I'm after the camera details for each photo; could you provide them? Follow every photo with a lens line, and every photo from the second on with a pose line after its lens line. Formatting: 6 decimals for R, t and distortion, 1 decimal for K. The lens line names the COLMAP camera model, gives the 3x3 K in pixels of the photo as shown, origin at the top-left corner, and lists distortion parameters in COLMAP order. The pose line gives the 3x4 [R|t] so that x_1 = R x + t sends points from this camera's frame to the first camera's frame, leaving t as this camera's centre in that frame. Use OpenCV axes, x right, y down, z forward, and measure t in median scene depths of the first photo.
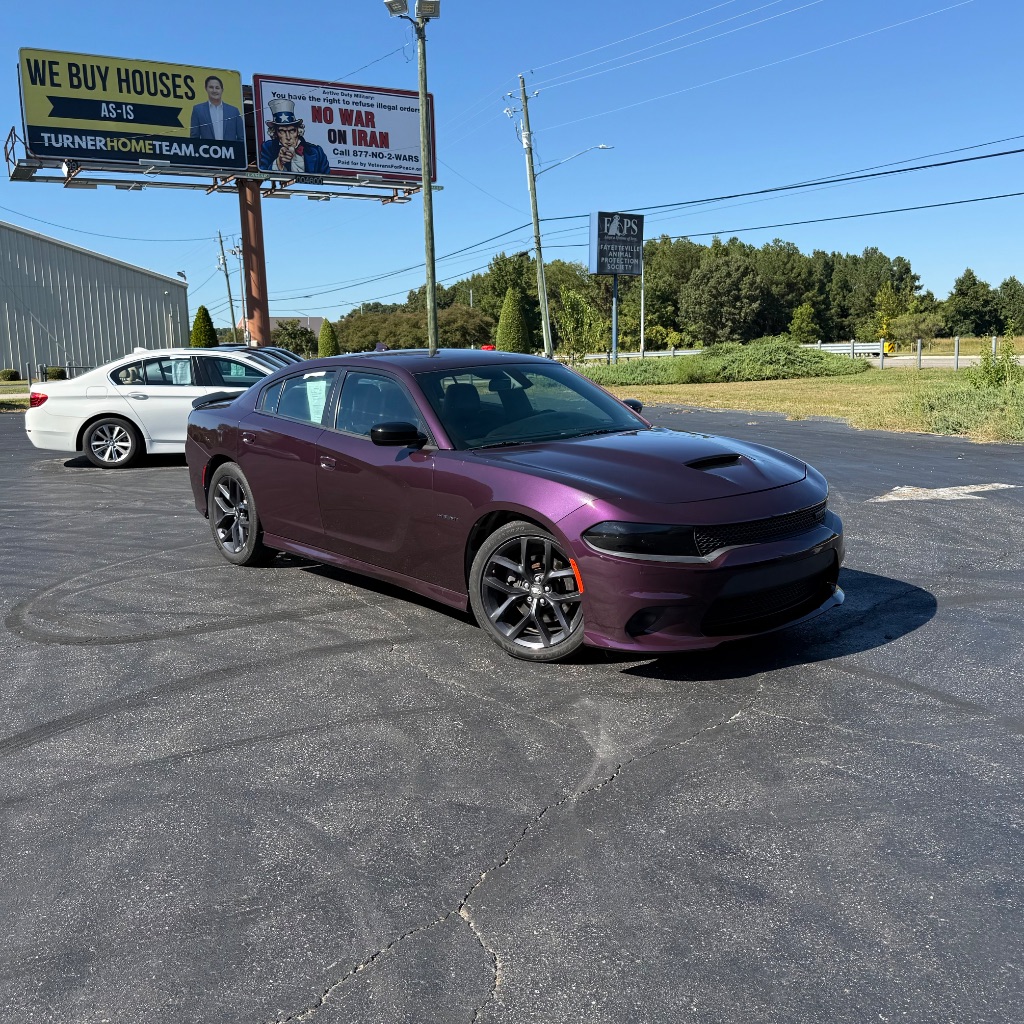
lens RADIAL K [[1068.7, 0, 547.5], [0, 1068.7, 512.6], [0, 0, 1]] dist [0.094707, -0.220489]
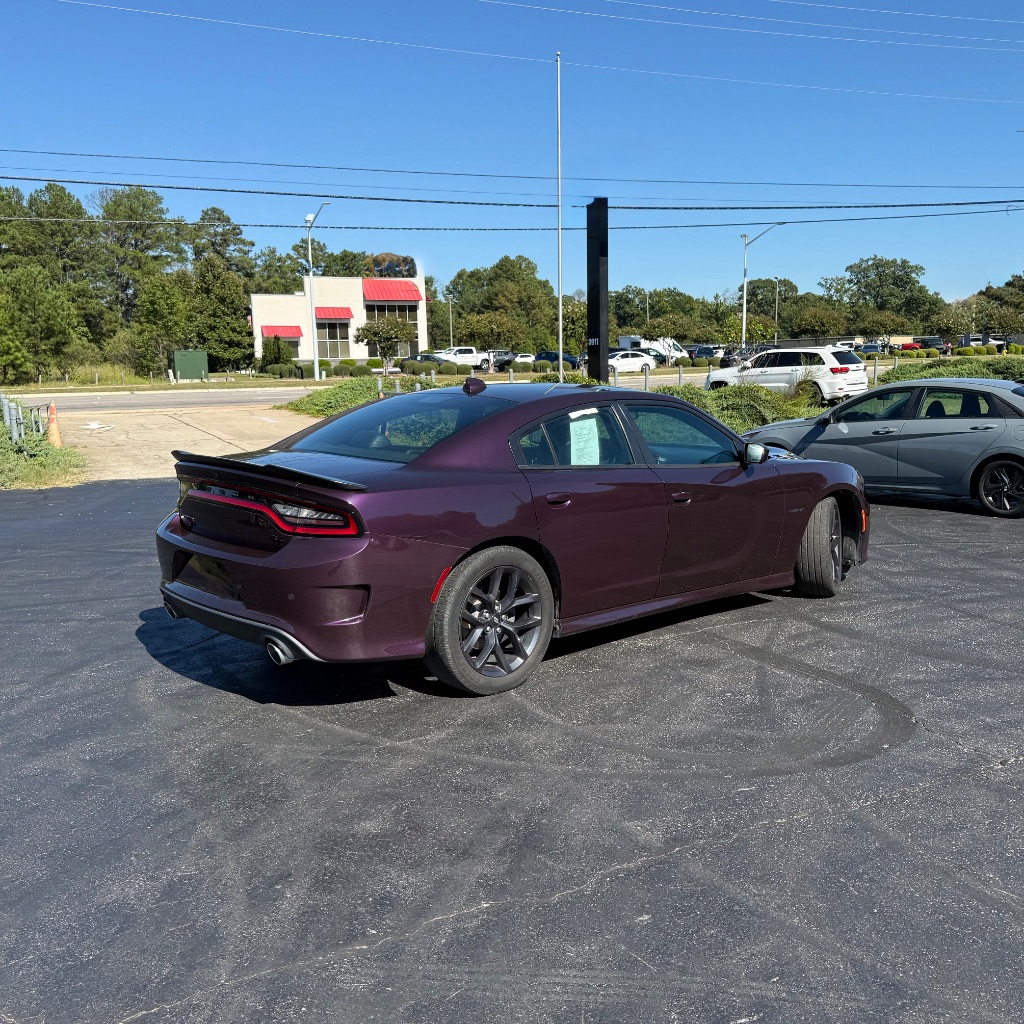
lens RADIAL K [[1014.4, 0, 512.0], [0, 1014.4, 512.0], [0, 0, 1]] dist [0.196425, -0.442532]
pose [[-0.028202, -0.112206, 0.993285, -1.177080], [0.176389, 0.977528, 0.115434, -0.177237], [-0.983916, 0.178460, -0.007777, 1.232609]]
